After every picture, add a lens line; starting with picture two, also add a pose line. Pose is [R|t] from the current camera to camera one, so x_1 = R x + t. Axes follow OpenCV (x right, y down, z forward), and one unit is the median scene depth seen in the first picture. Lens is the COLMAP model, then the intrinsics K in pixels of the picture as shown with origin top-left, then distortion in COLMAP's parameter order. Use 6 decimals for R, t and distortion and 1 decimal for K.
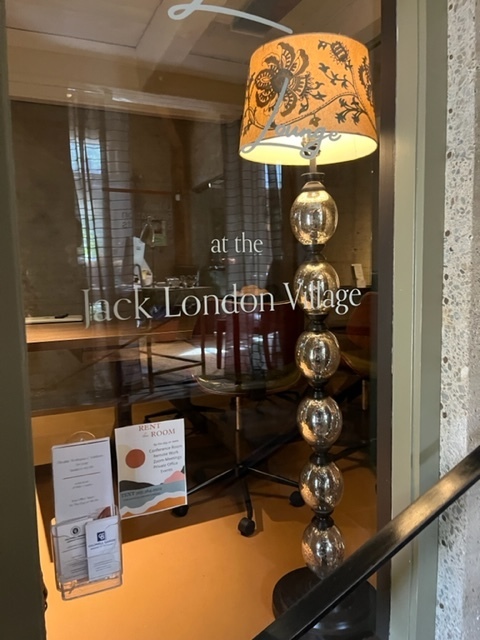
lens RADIAL K [[485.2, 0, 240.3], [0, 485.2, 319.9], [0, 0, 1]] dist [-0.000953, -0.001924]
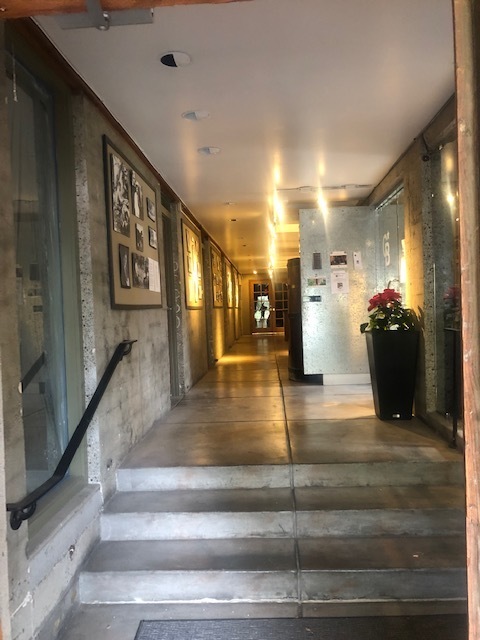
lens RADIAL K [[527.1, 0, 240.4], [0, 527.1, 320.7], [0, 0, 1]] dist [0.000336, 0.000050]
pose [[0.464834, -0.009941, 0.885342, -1.796933], [0.114304, 0.992243, -0.048872, 0.179641], [-0.877988, 0.123915, 0.462365, -1.139729]]
